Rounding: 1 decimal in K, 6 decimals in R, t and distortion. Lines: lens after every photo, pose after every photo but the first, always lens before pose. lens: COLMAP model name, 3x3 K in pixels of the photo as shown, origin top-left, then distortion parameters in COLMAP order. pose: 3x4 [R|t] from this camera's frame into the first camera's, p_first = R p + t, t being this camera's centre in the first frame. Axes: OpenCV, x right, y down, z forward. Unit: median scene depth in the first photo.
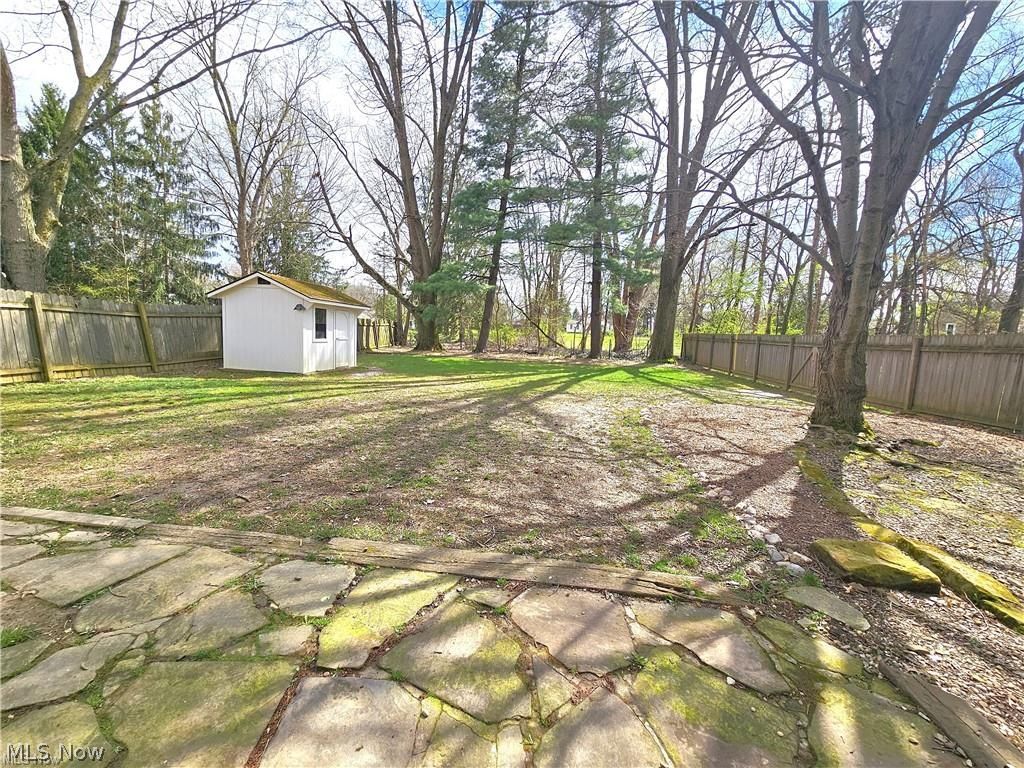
lens RADIAL K [[420.2, 0, 505.6], [0, 420.2, 379.3], [0, 0, 1]] dist [0.000578, -0.000103]
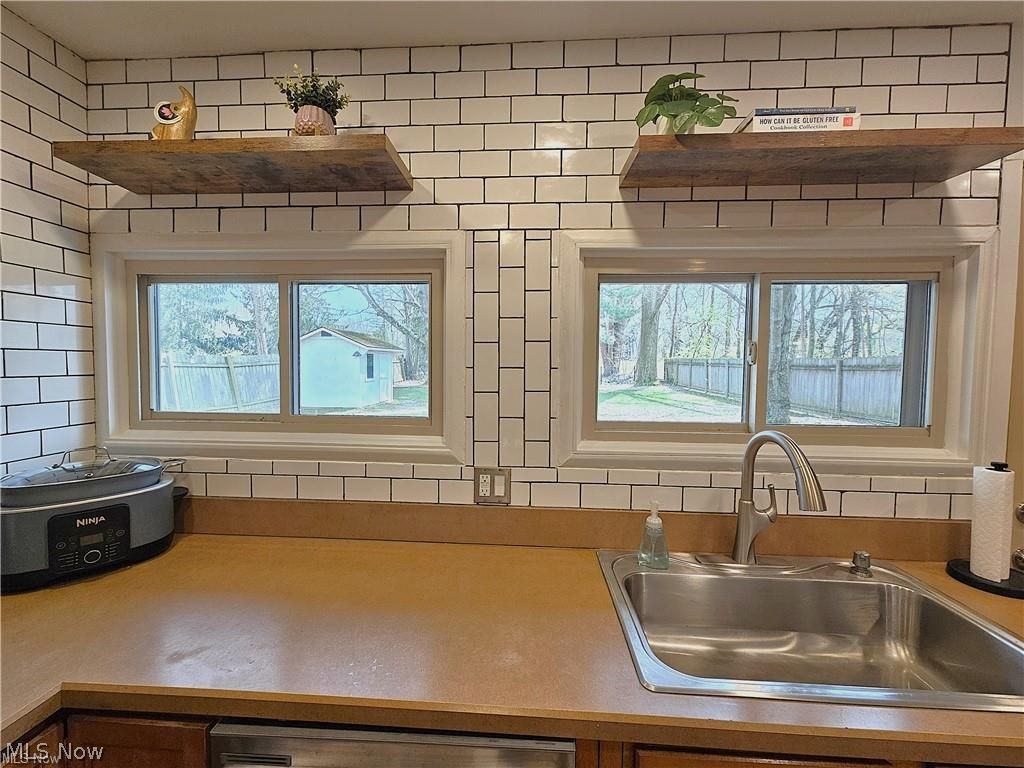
lens RADIAL K [[419.4, 0, 506.1], [0, 419.4, 380.1], [0, 0, 1]] dist [0.006358, -0.004186]
pose [[0.998491, -0.041952, 0.035448, -0.100499], [0.044152, 0.996988, -0.063764, 0.002518], [-0.032666, 0.065233, 0.997335, -0.235530]]
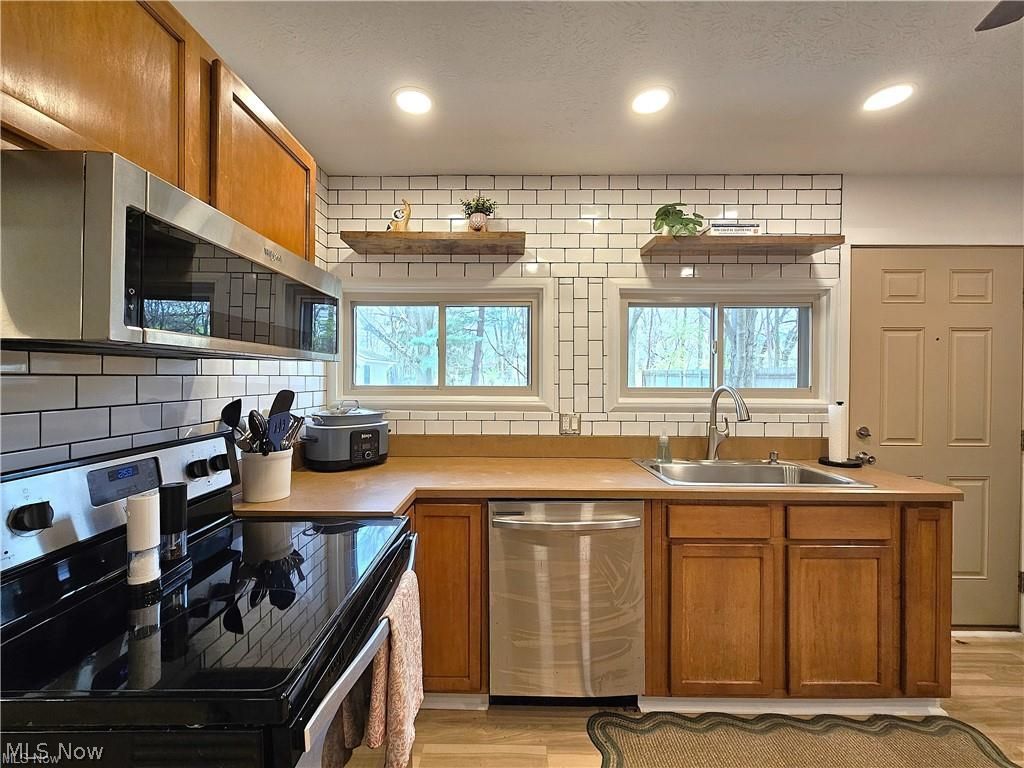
lens RADIAL K [[420.2, 0, 505.6], [0, 420.2, 379.3], [0, 0, 1]] dist [0.000578, -0.000103]
pose [[0.995121, -0.045935, 0.087314, -0.145949], [0.054304, 0.993896, -0.096031, 0.019562], [-0.082370, 0.100304, 0.991541, -0.311953]]
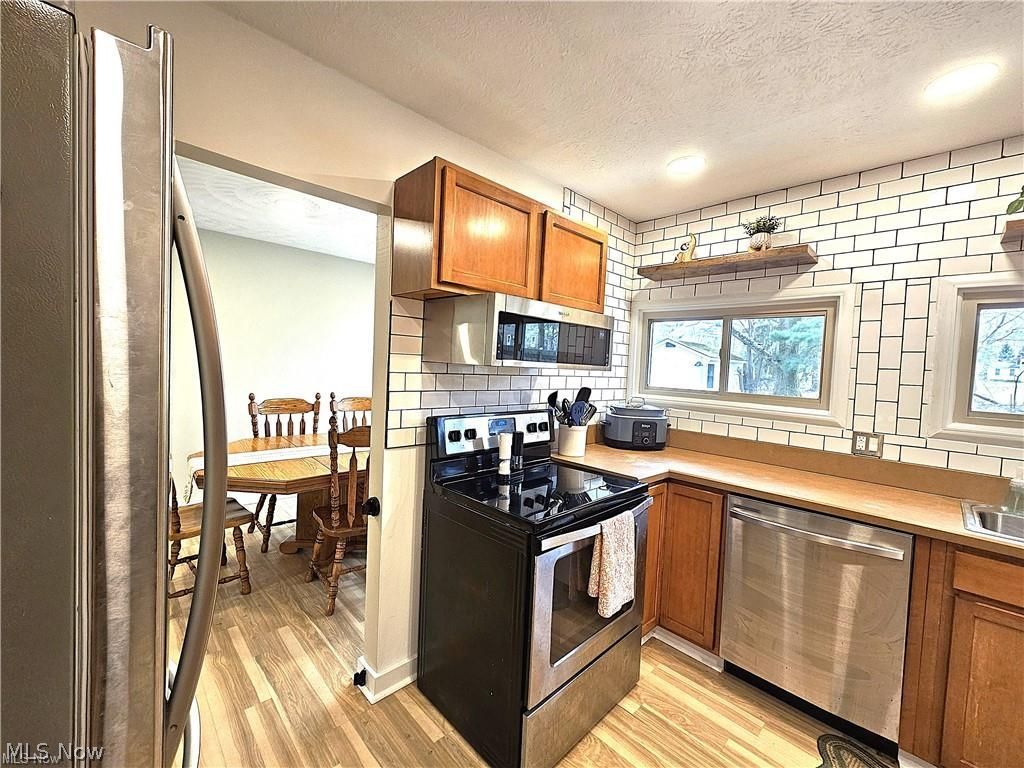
lens RADIAL K [[420.2, 0, 505.6], [0, 420.2, 379.3], [0, 0, 1]] dist [0.000578, -0.000103]
pose [[0.761667, 0.009028, -0.647906, -0.102864], [-0.077200, 0.994045, -0.076904, 0.021212], [0.643353, 0.108594, 0.757828, -0.352036]]
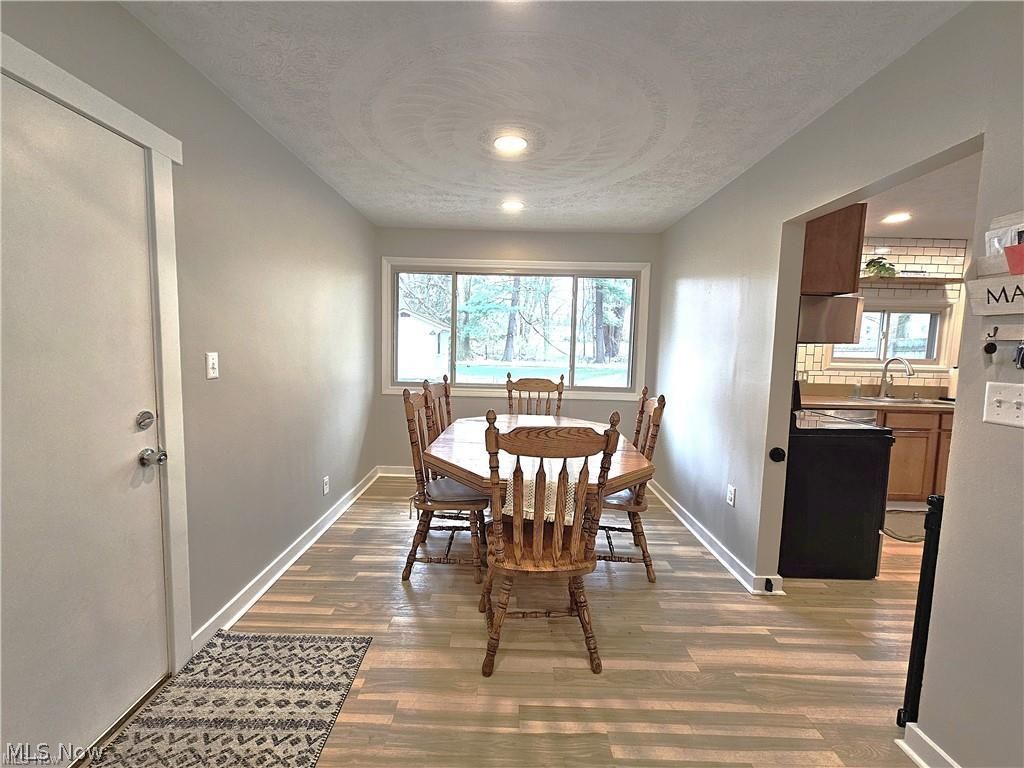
lens RADIAL K [[420.2, 0, 505.6], [0, 420.2, 379.3], [0, 0, 1]] dist [0.000578, -0.000103]
pose [[0.995613, -0.033534, 0.087347, -0.372967], [0.035236, 0.999216, -0.018023, 0.022851], [-0.086674, 0.021021, 0.996015, -0.445687]]
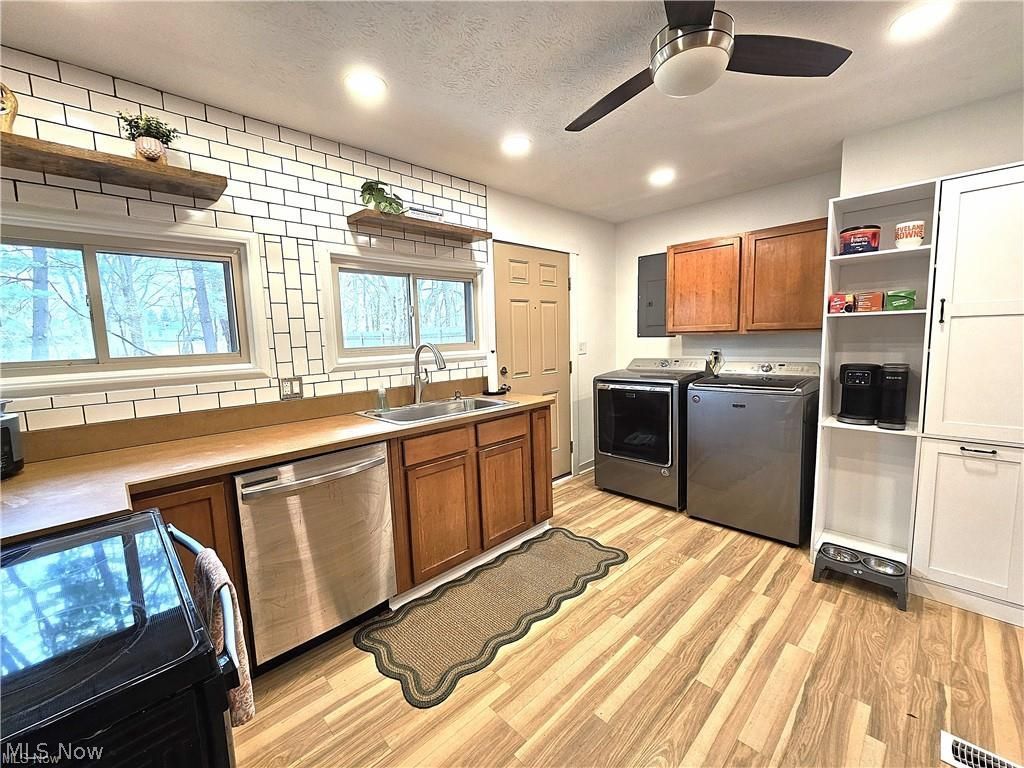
lens RADIAL K [[420.2, 0, 505.6], [0, 420.2, 379.3], [0, 0, 1]] dist [0.000578, -0.000103]
pose [[0.646569, -0.149803, 0.748002, -0.179103], [0.145207, 0.986770, 0.072105, 0.019487], [-0.748908, 0.061995, 0.659768, -0.319841]]
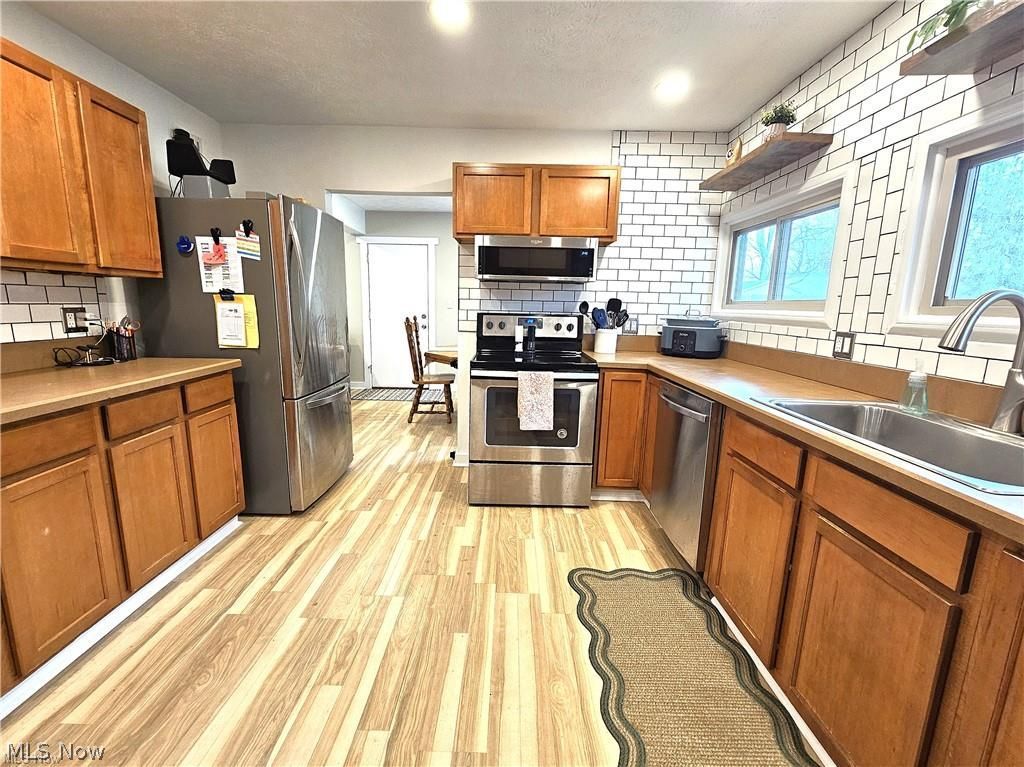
lens RADIAL K [[434.9, 0, 507.4], [0, 434.9, 380.1], [0, 0, 1]] dist [-0.000803, -0.000170]
pose [[0.098122, 0.124948, -0.987299, 0.045879], [-0.122452, 0.986064, 0.112622, 0.032654], [0.987612, 0.109846, 0.112054, -0.262918]]
